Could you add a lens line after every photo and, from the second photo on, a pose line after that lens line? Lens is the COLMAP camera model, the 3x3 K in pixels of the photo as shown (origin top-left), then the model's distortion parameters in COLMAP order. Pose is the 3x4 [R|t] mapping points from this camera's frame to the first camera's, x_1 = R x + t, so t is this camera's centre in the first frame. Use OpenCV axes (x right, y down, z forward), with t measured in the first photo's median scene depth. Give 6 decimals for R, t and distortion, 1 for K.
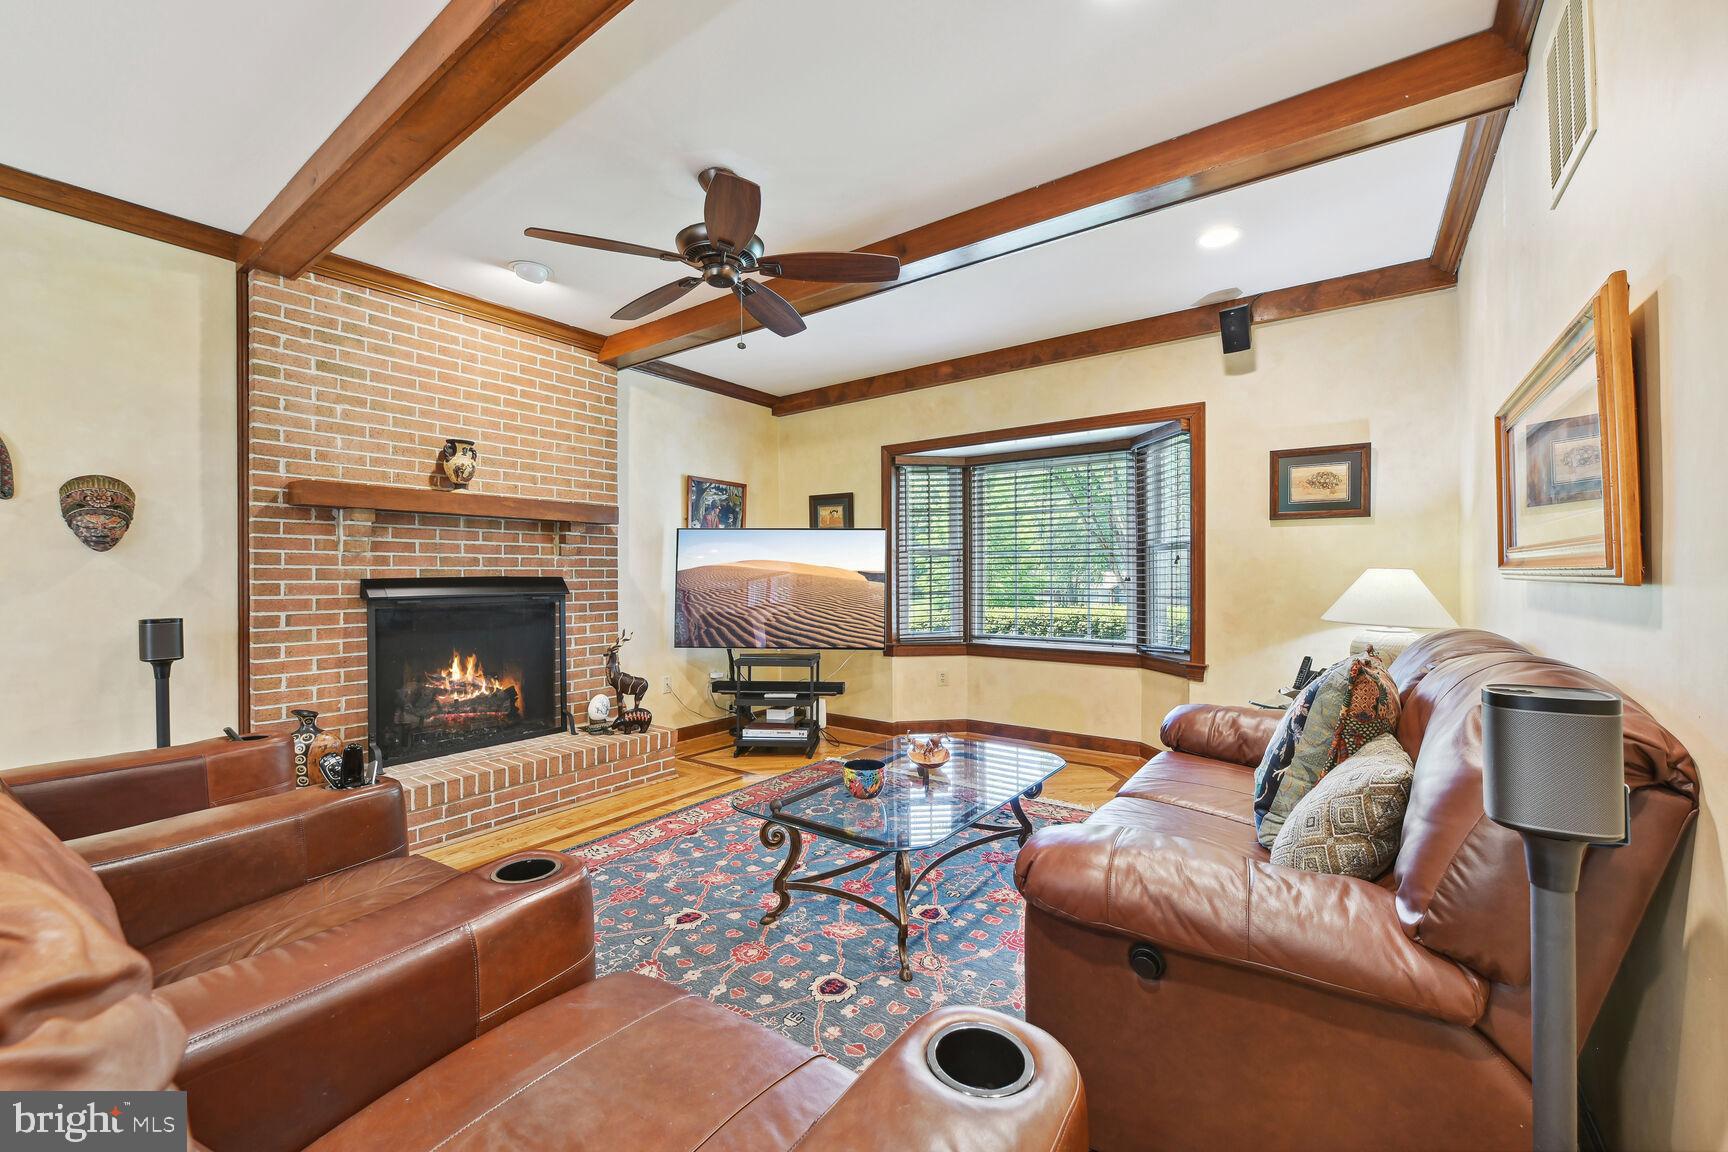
lens RADIAL K [[687.1, 0, 868.9], [0, 687.1, 571.4], [0, 0, 1]] dist [0.007874, -0.003627]
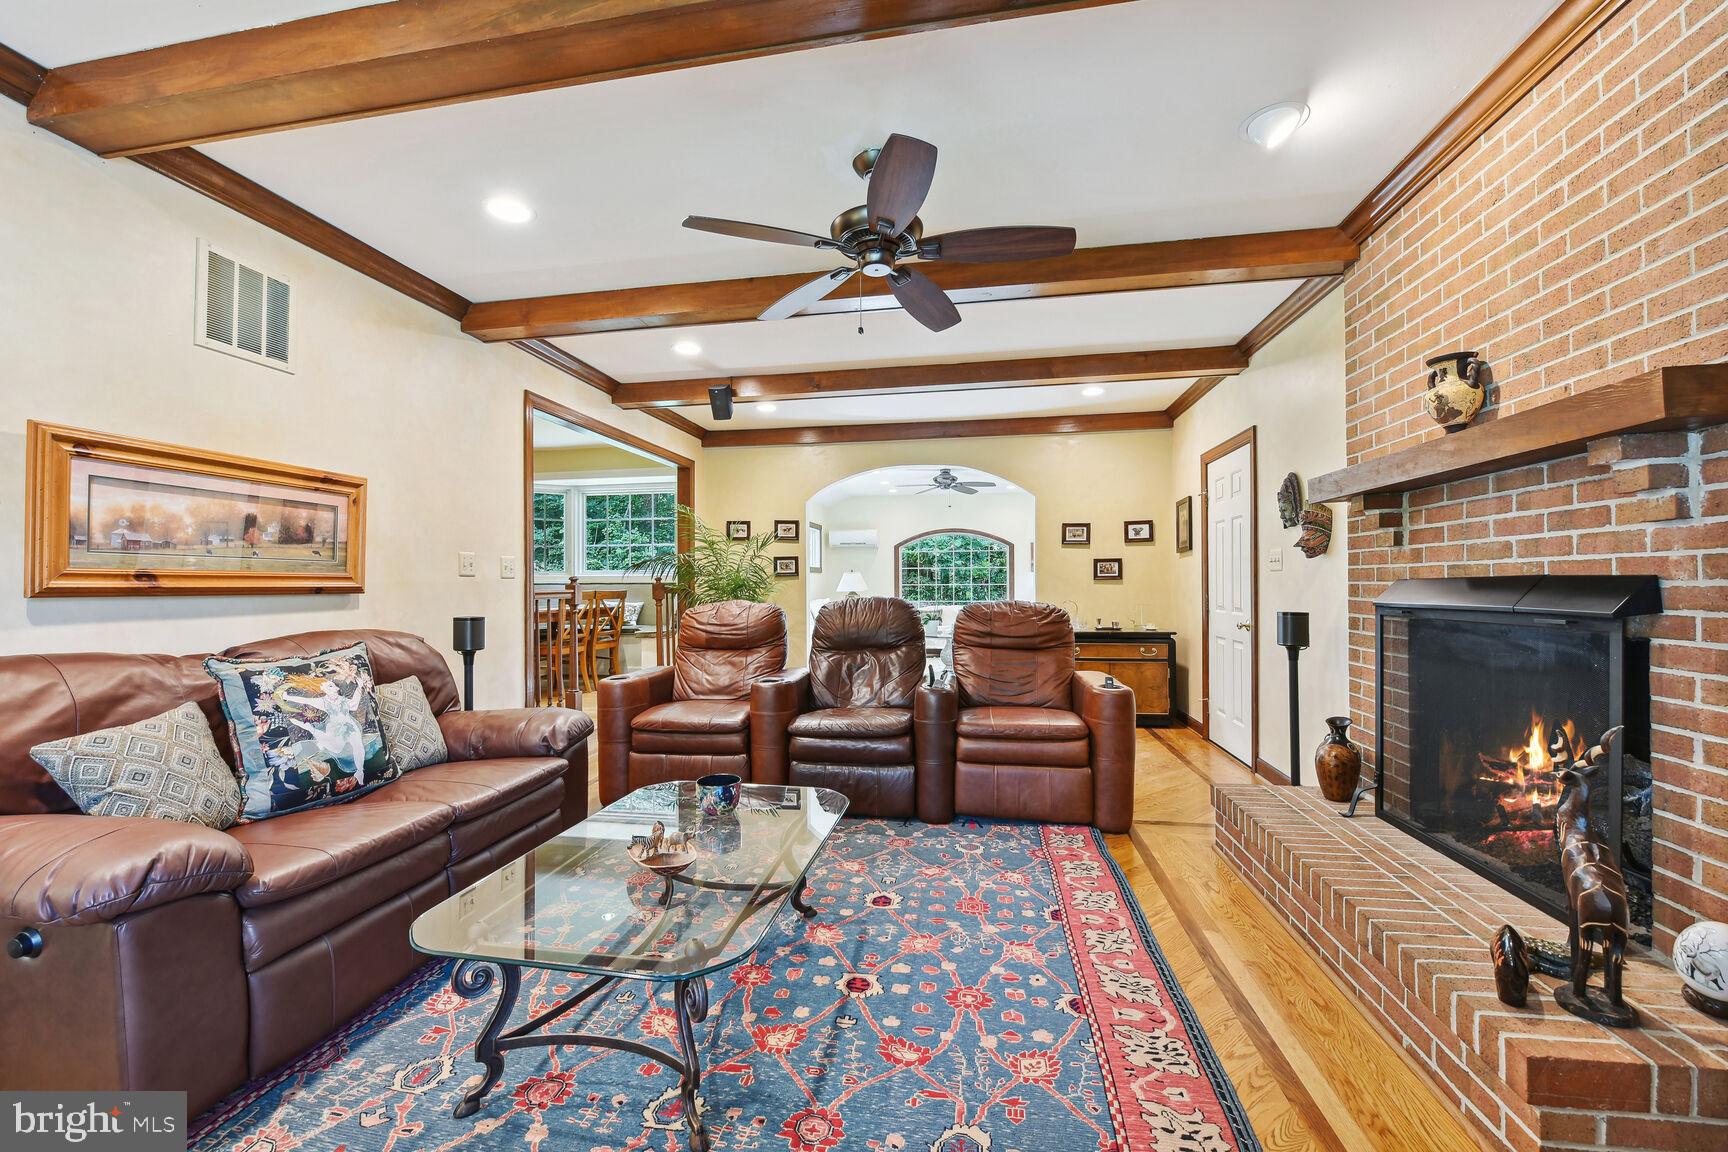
lens RADIAL K [[687.1, 0, 856.3], [0, 687.1, 571.9], [0, 0, 1]] dist [0.007874, -0.003627]
pose [[-0.901924, 0.006317, -0.431848, 0.153736], [0.018544, 0.999537, -0.024110, 0.008151], [0.431496, -0.029753, -0.901624, 1.276836]]
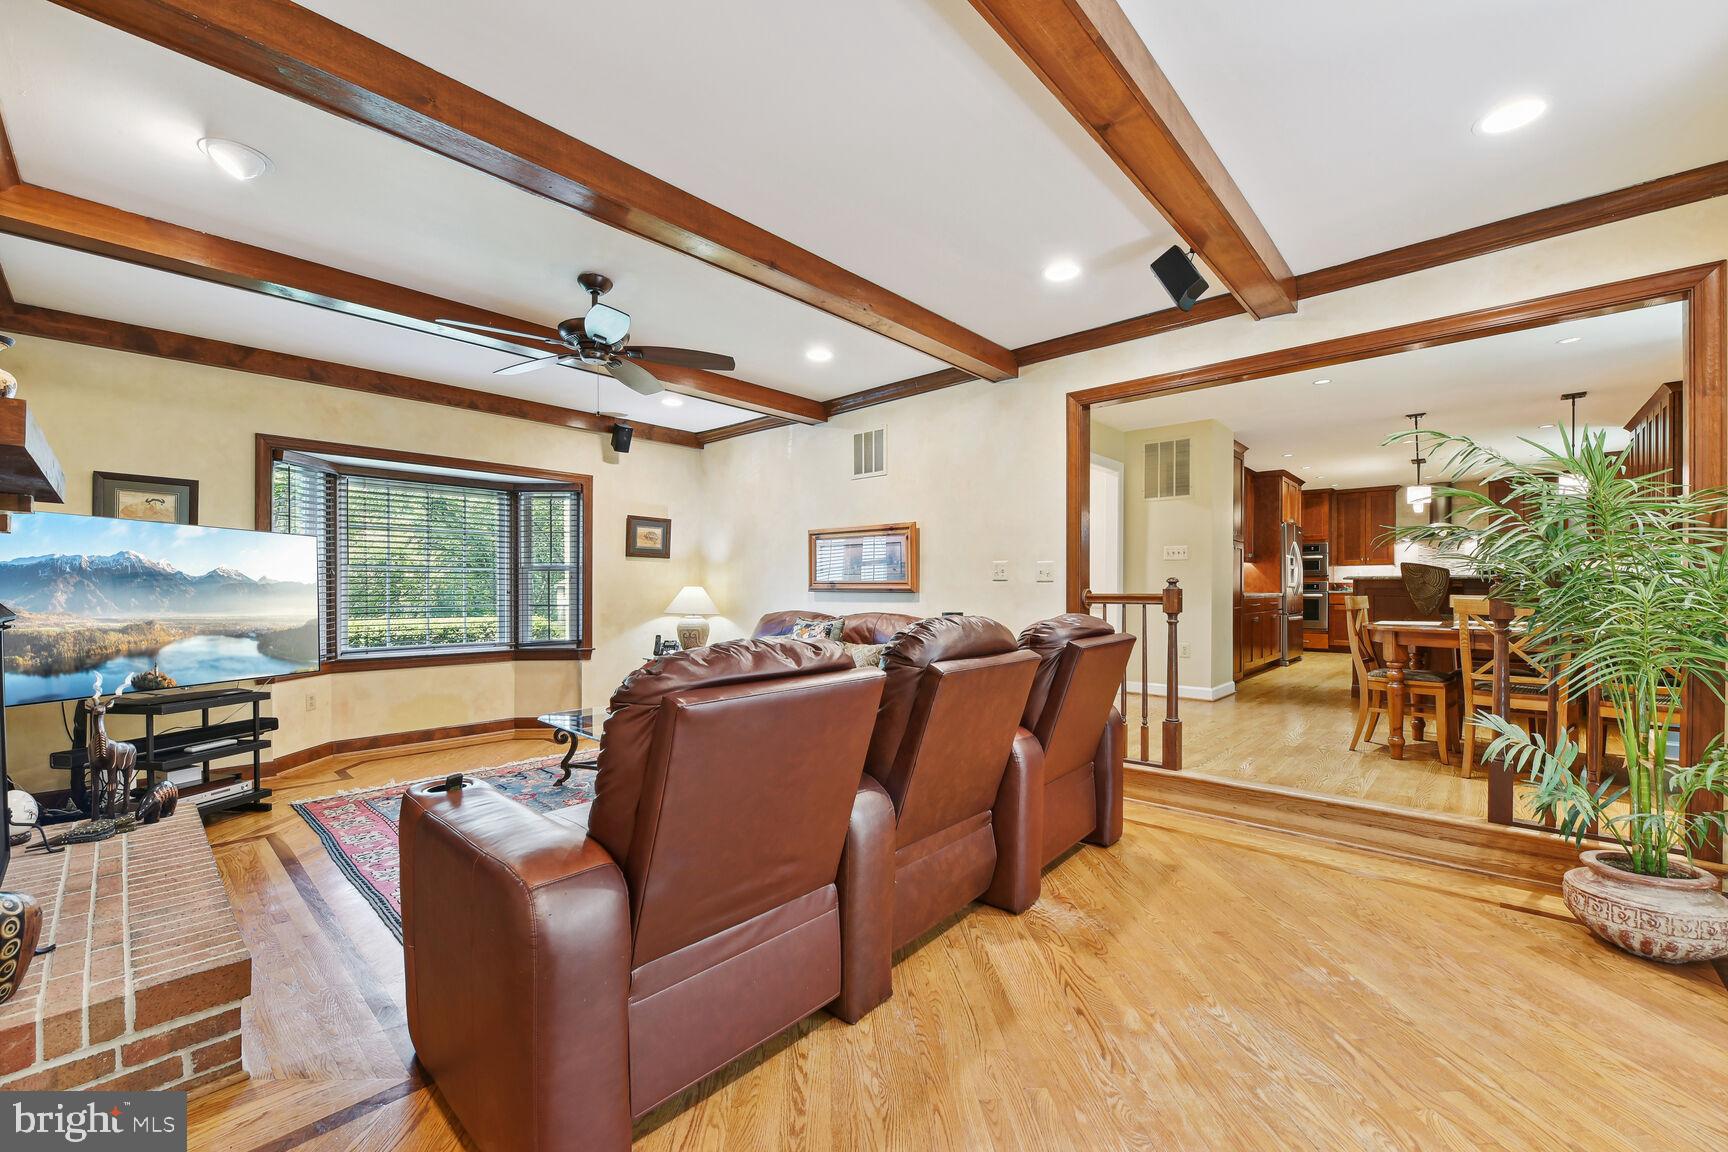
lens RADIAL K [[687.1, 0, 855.4], [0, 687.1, 584.0], [0, 0, 1]] dist [0.007874, -0.003627]
pose [[0.127149, 0.008822, 0.991844, -0.998080], [-0.010960, 0.999912, -0.007489, -0.001926], [-0.991823, -0.009919, 0.127235, 0.244519]]
